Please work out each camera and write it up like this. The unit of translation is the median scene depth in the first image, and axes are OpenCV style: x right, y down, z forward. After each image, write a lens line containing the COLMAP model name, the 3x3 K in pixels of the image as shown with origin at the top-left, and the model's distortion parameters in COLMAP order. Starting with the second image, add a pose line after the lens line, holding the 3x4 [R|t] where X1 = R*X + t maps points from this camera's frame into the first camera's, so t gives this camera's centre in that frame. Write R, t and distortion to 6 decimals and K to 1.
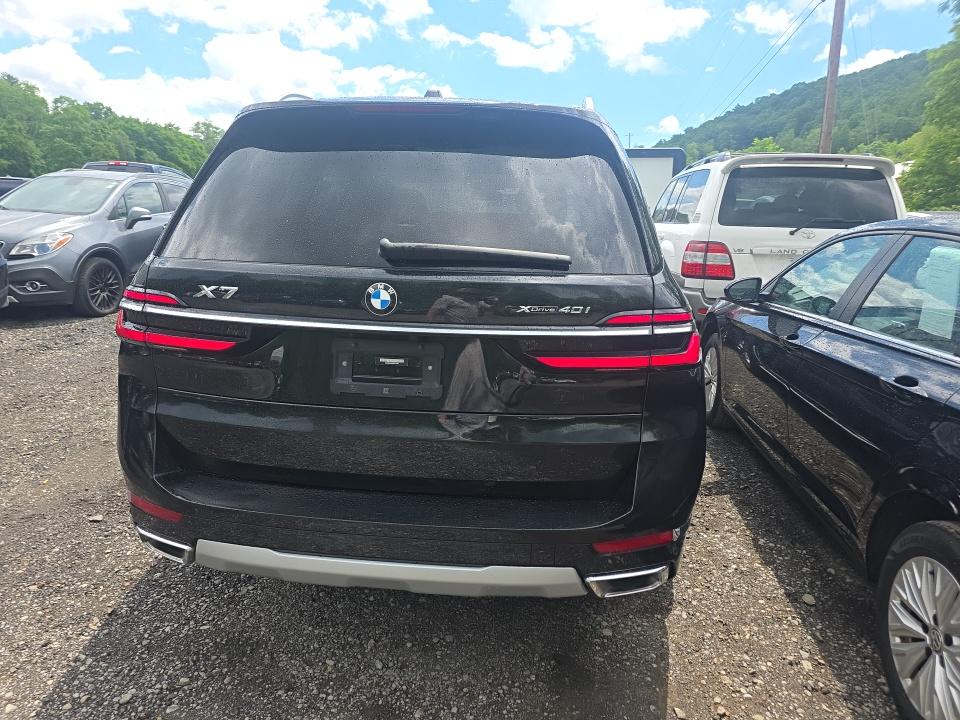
lens RADIAL K [[643.8, 0, 480.3], [0, 643.8, 355.8], [0, 0, 1]] dist [0.055557, -0.039346]
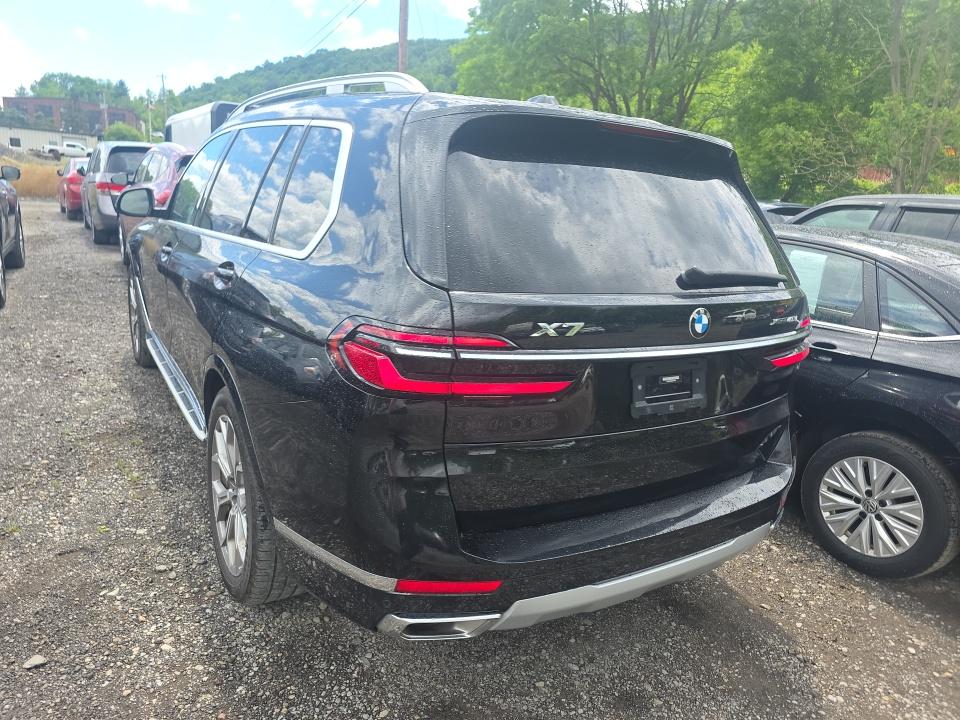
lens RADIAL K [[643.8, 0, 486.6], [0, 643.8, 366.8], [0, 0, 1]] dist [0.055557, -0.039346]
pose [[0.788024, -0.122900, 0.603253, -1.022977], [0.076653, 0.991834, 0.101934, -0.144128], [-0.610854, -0.034085, 0.791009, 0.345381]]
